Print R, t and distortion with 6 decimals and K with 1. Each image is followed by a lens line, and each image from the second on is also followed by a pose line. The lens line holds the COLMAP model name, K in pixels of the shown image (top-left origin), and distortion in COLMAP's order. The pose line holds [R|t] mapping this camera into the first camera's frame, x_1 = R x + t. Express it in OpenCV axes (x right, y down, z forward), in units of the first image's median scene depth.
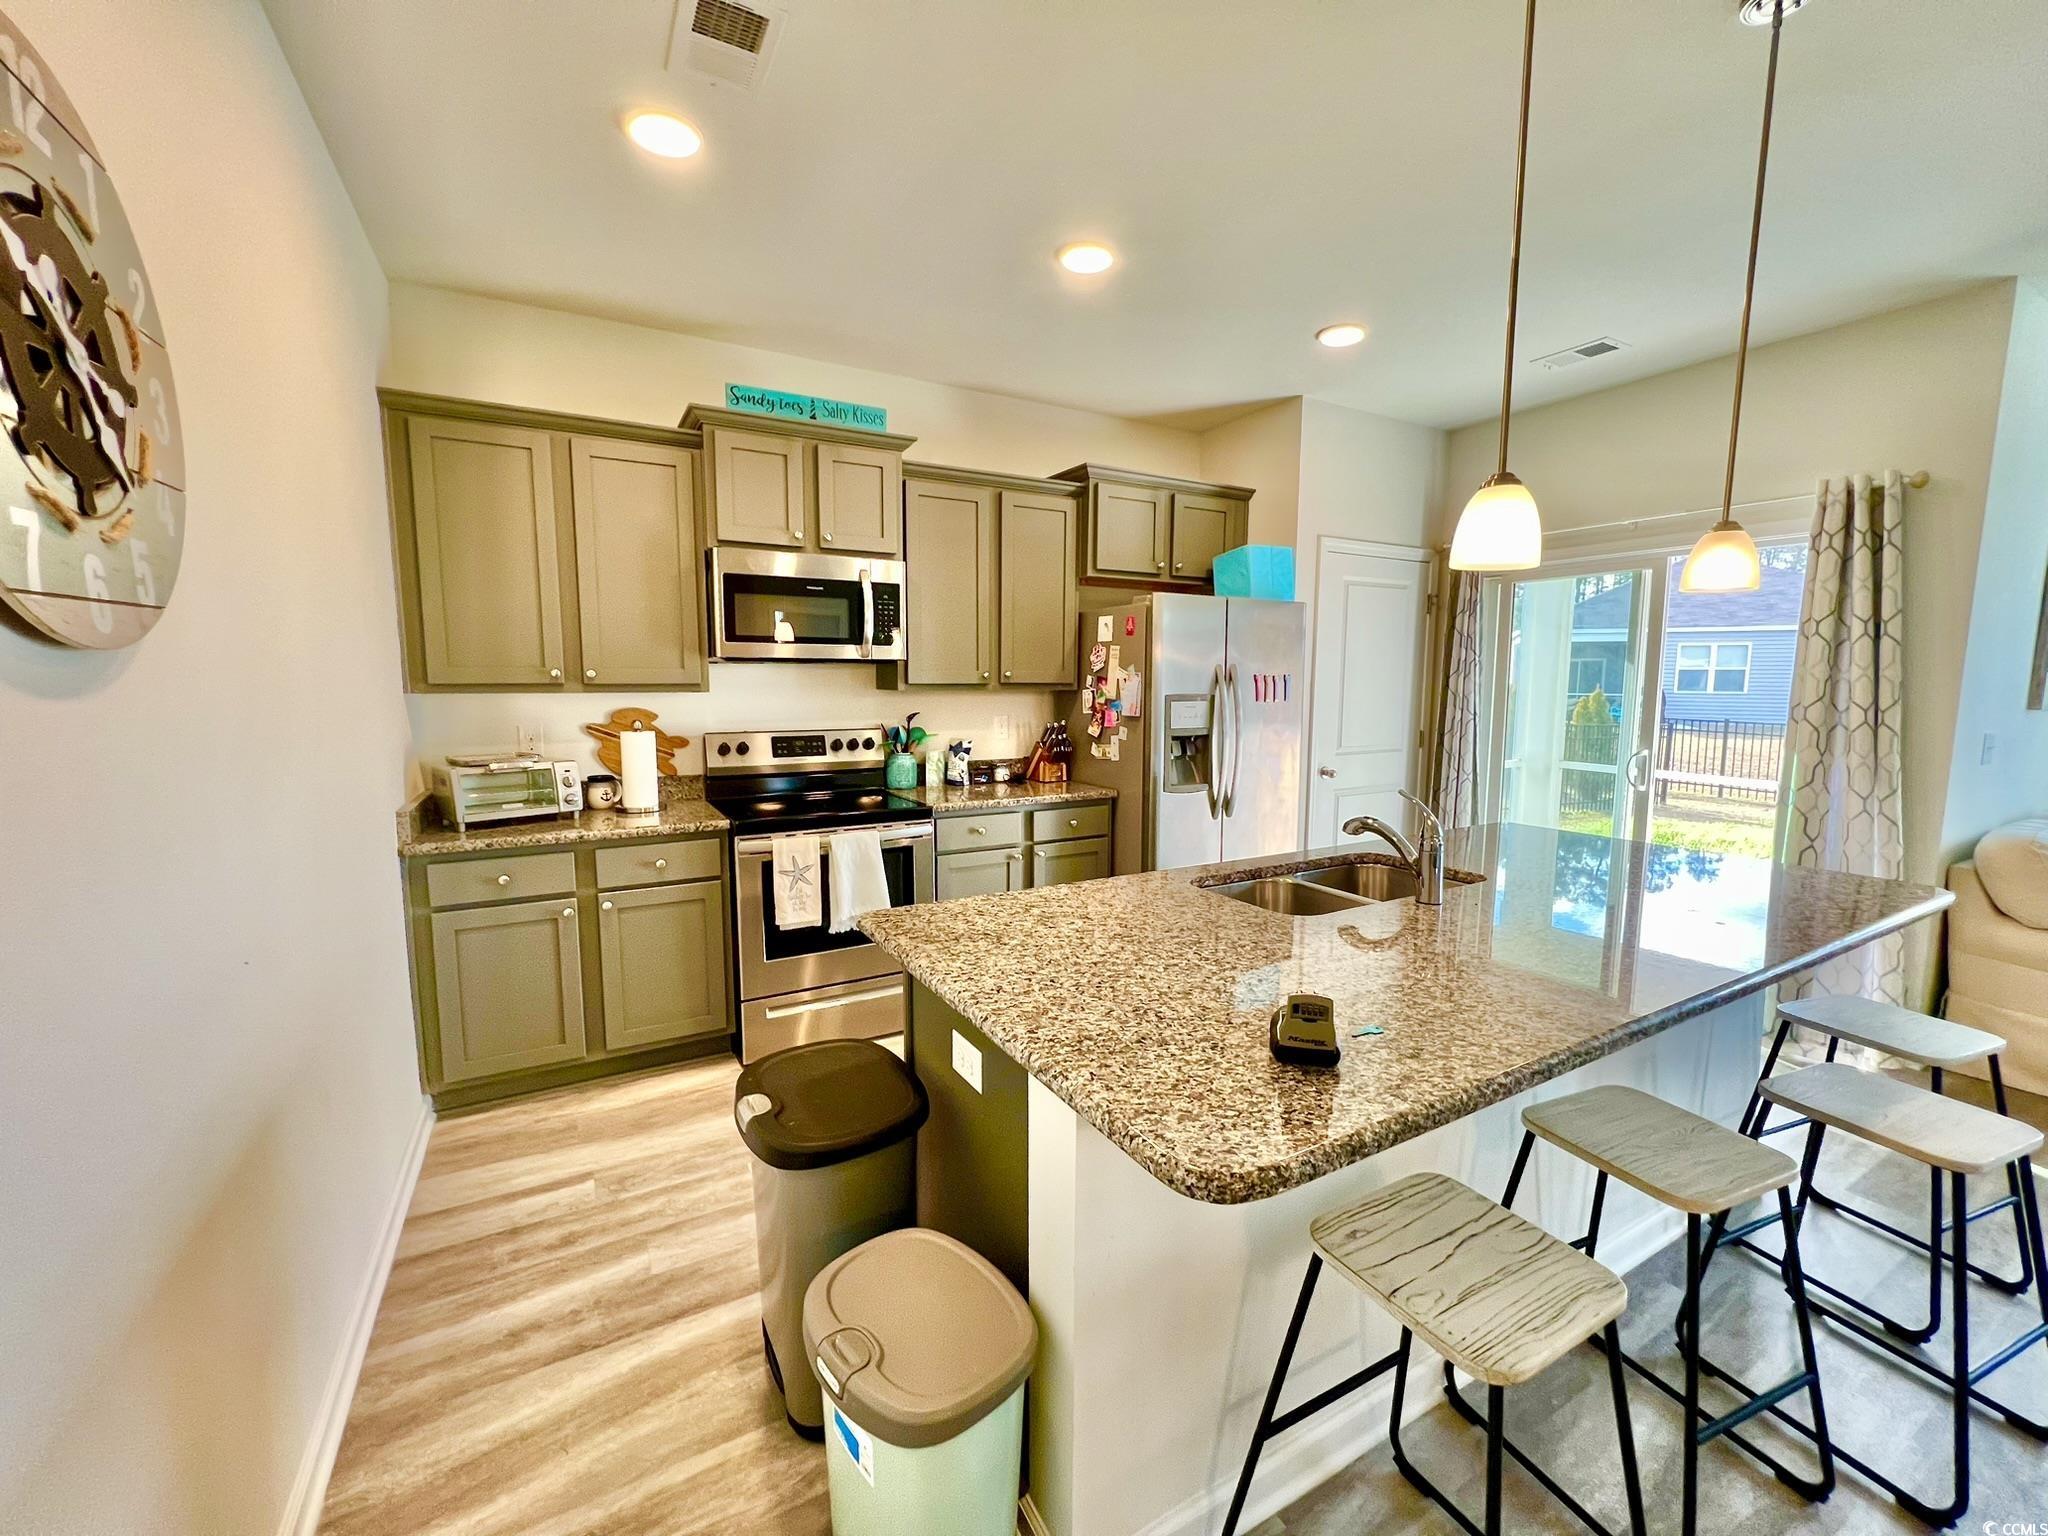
lens RADIAL K [[821.5, 0, 1022.5], [0, 821.5, 770.1], [0, 0, 1]] dist [-0.000725, -0.000289]
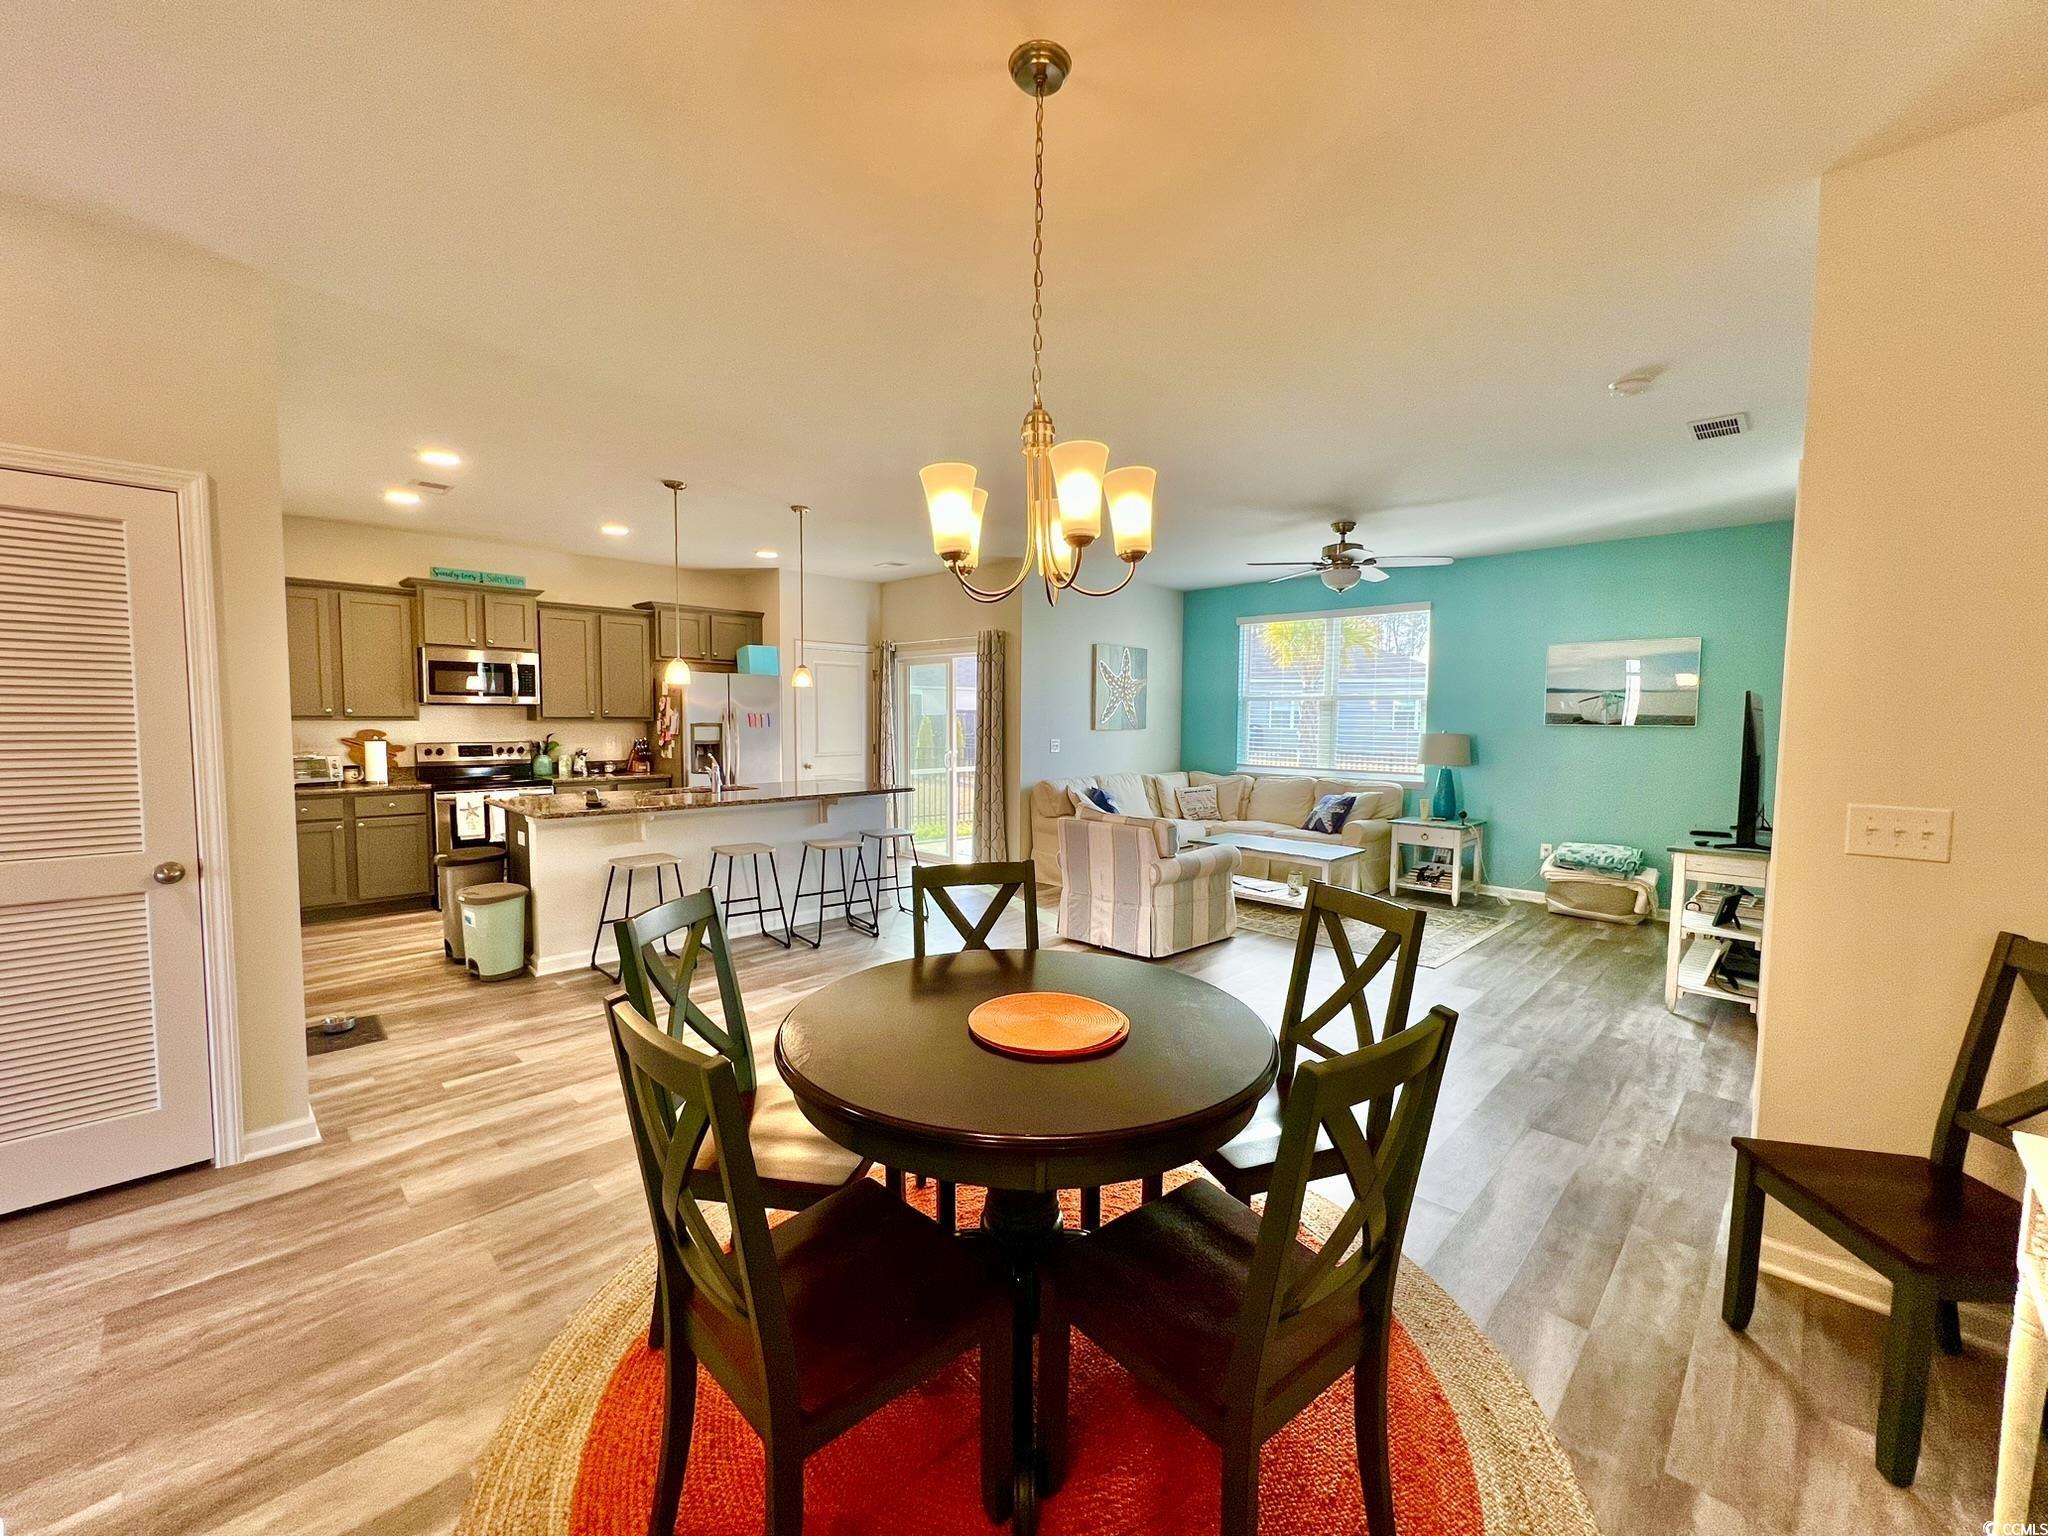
lens RADIAL K [[821.5, 0, 1023.6], [0, 821.5, 769.8], [0, 0, 1]] dist [-0.000725, -0.000289]
pose [[0.960738, -0.013857, 0.277109, 0.414050], [0.026539, 0.998762, -0.042067, 0.129050], [-0.276183, 0.047770, 0.959917, -1.149337]]
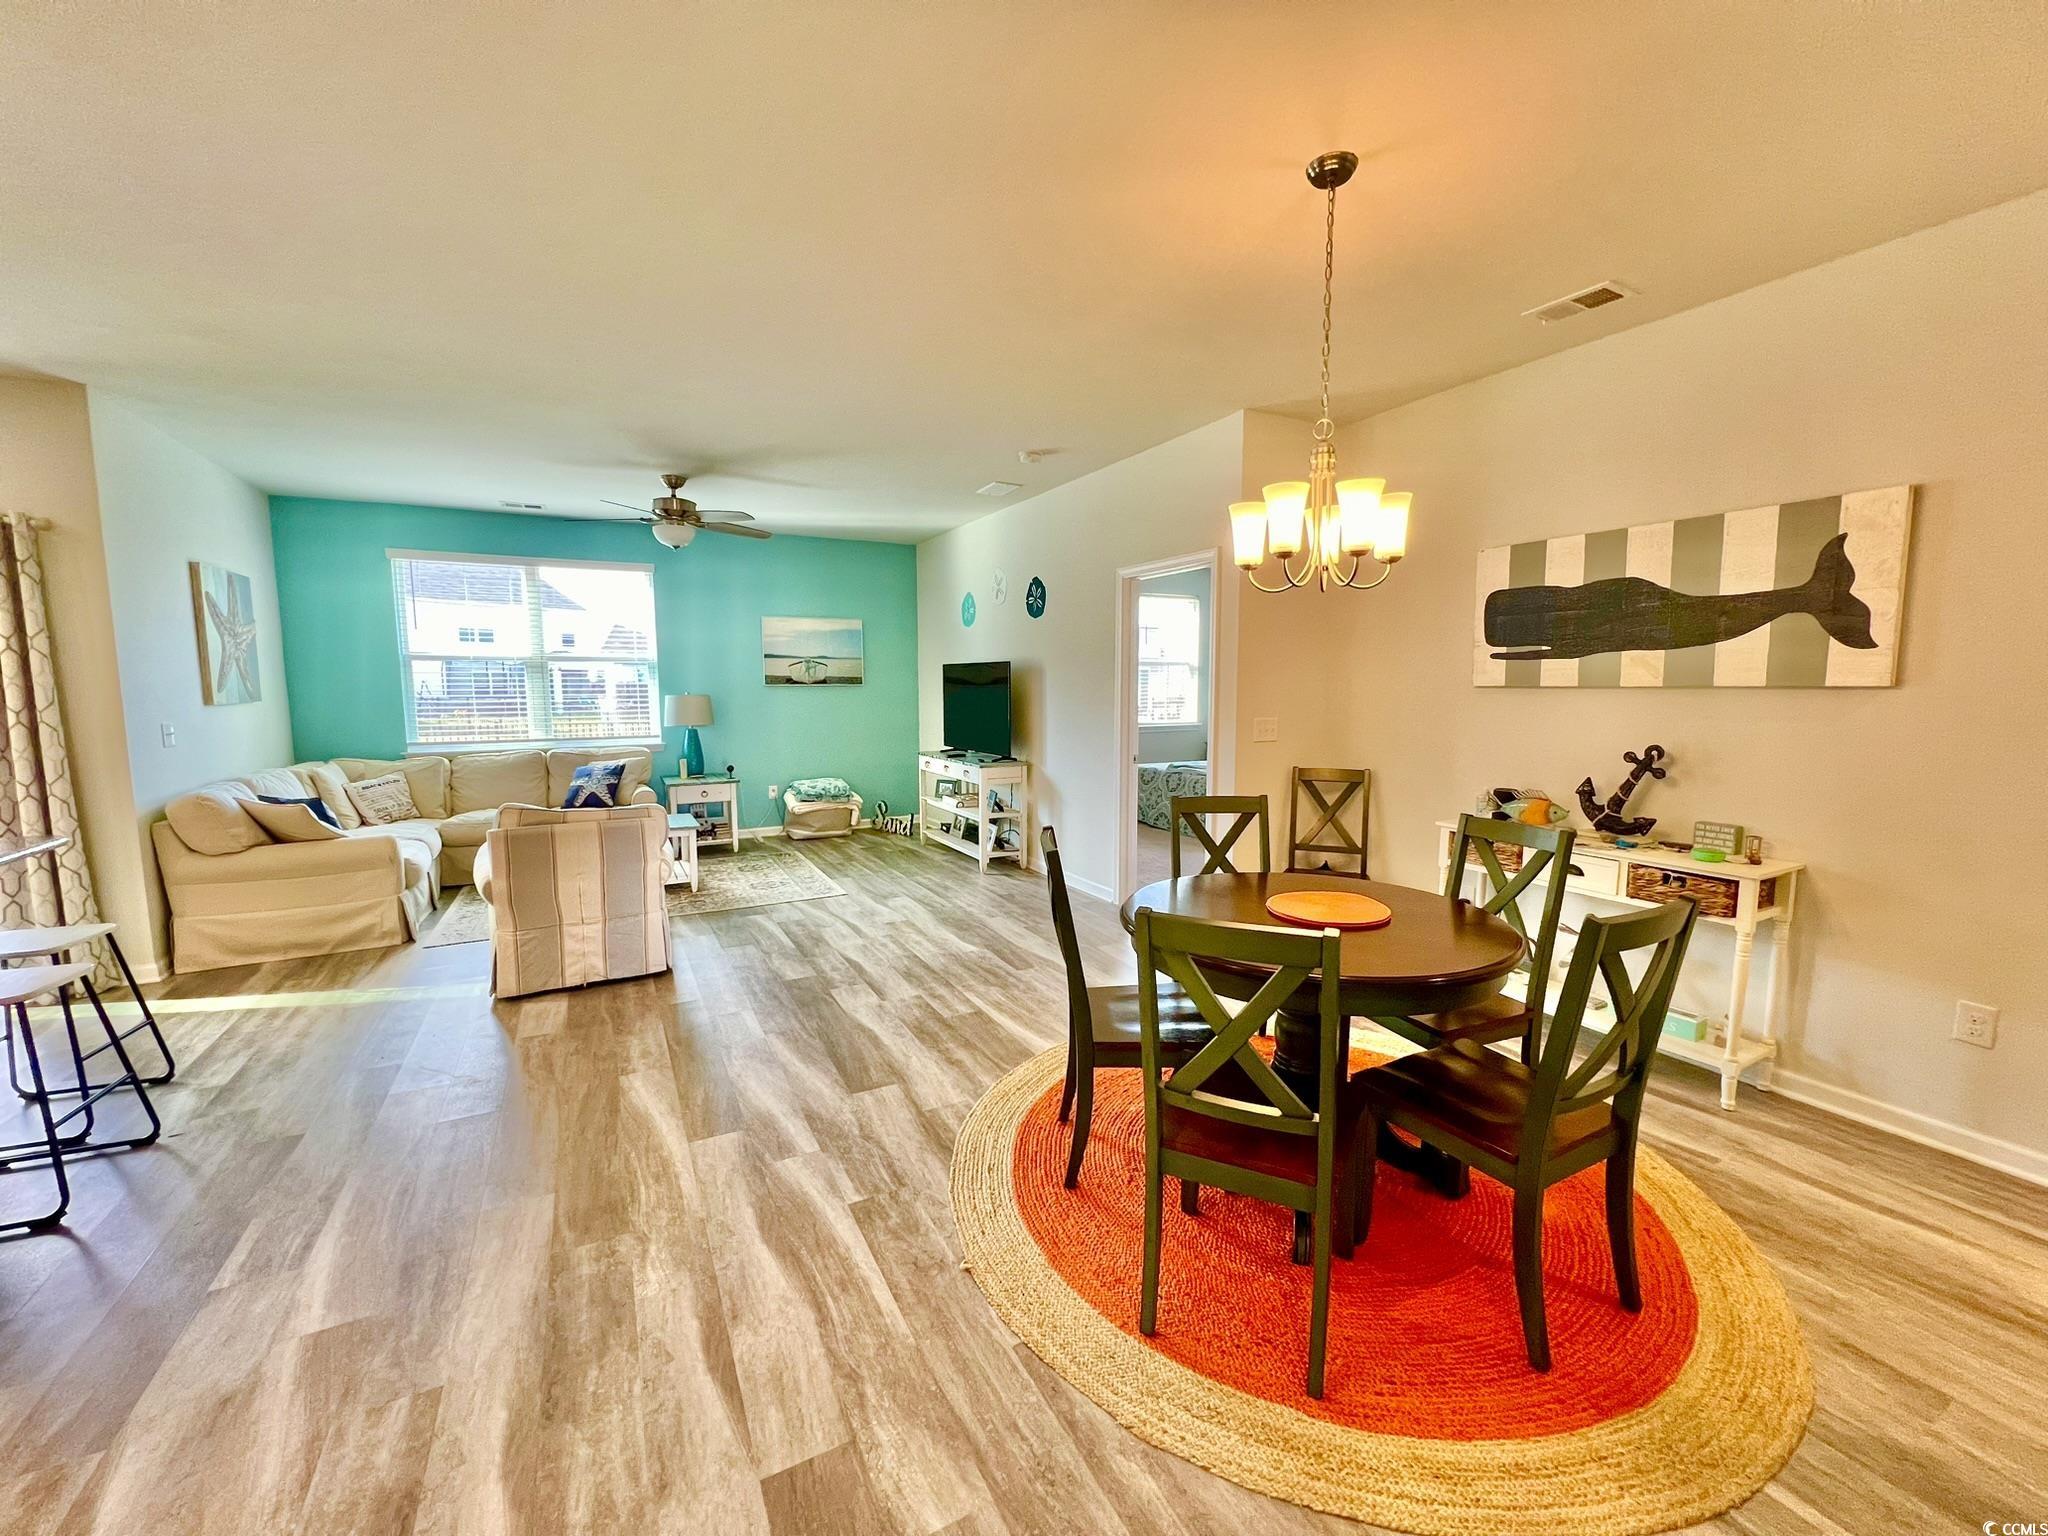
lens RADIAL K [[821.5, 0, 1024.7], [0, 821.5, 765.4], [0, 0, 1]] dist [-0.000725, -0.000289]
pose [[0.019022, -0.105822, 0.994203, -0.133508], [0.113495, 0.988184, 0.103010, 0.042112], [-0.993356, 0.110877, 0.030807, -0.410136]]
